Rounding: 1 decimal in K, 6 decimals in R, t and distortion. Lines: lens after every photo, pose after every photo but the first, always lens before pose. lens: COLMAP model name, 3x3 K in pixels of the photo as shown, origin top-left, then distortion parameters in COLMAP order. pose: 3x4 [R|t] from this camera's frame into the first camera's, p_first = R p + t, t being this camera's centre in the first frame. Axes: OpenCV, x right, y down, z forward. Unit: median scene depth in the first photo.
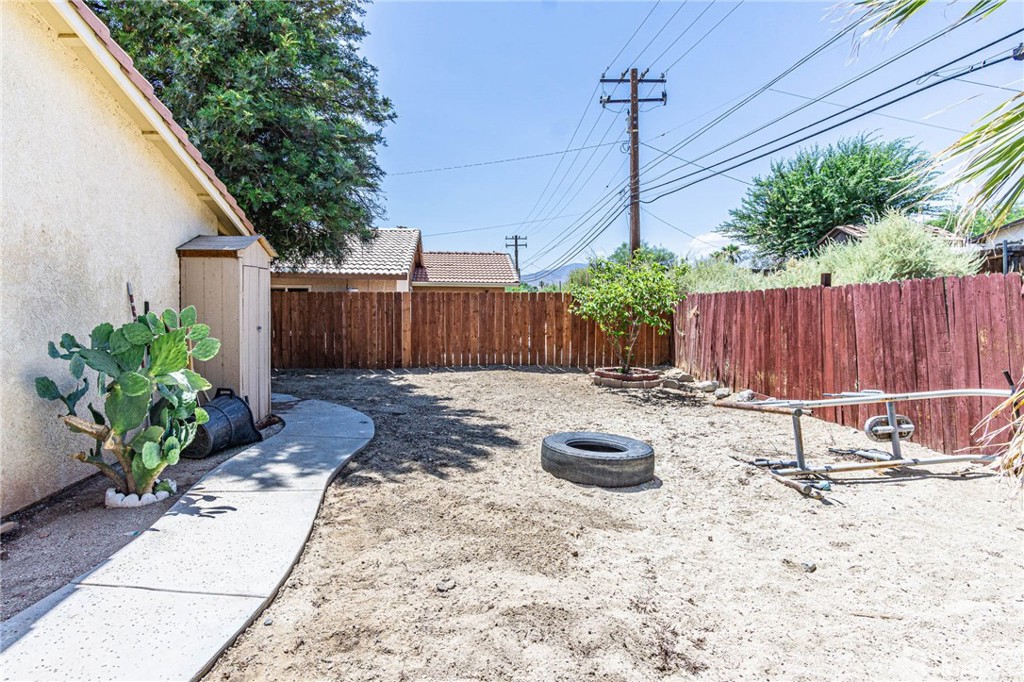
lens RADIAL K [[556.0, 0, 469.0], [0, 556.0, 325.2], [0, 0, 1]] dist [0.002753, 0.000925]
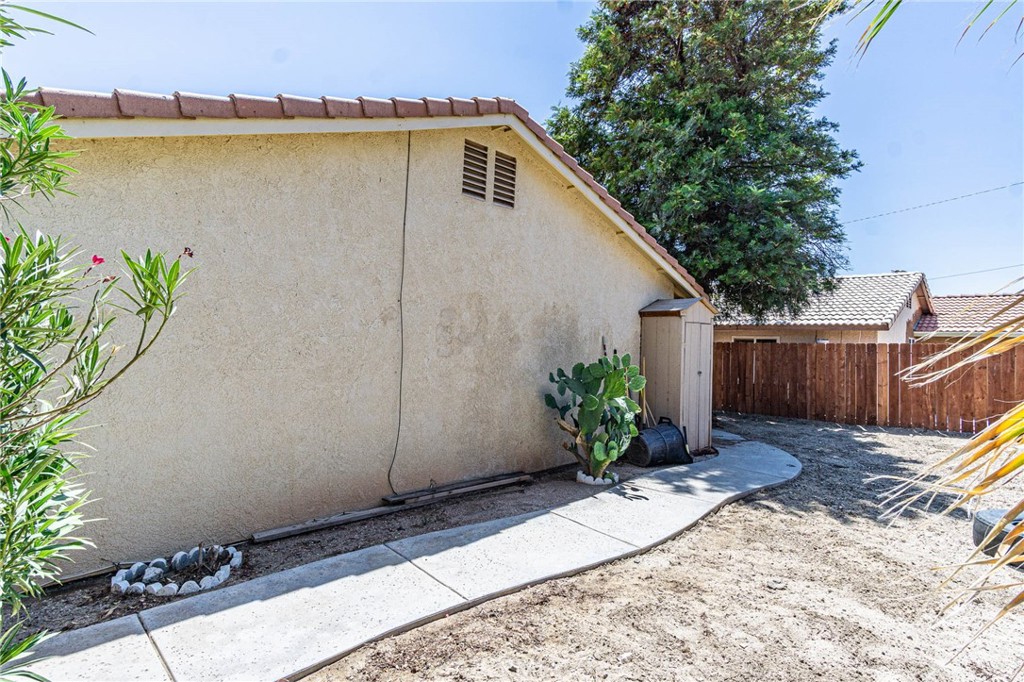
lens RADIAL K [[545.9, 0, 512.0], [0, 545.9, 341.0], [0, 0, 1]] dist [-0.002282, -0.000283]
pose [[0.696387, 0.003834, -0.717656, 0.247222], [-0.047538, 0.998036, -0.040796, 0.005343], [0.716090, 0.062526, 0.695202, -0.167253]]
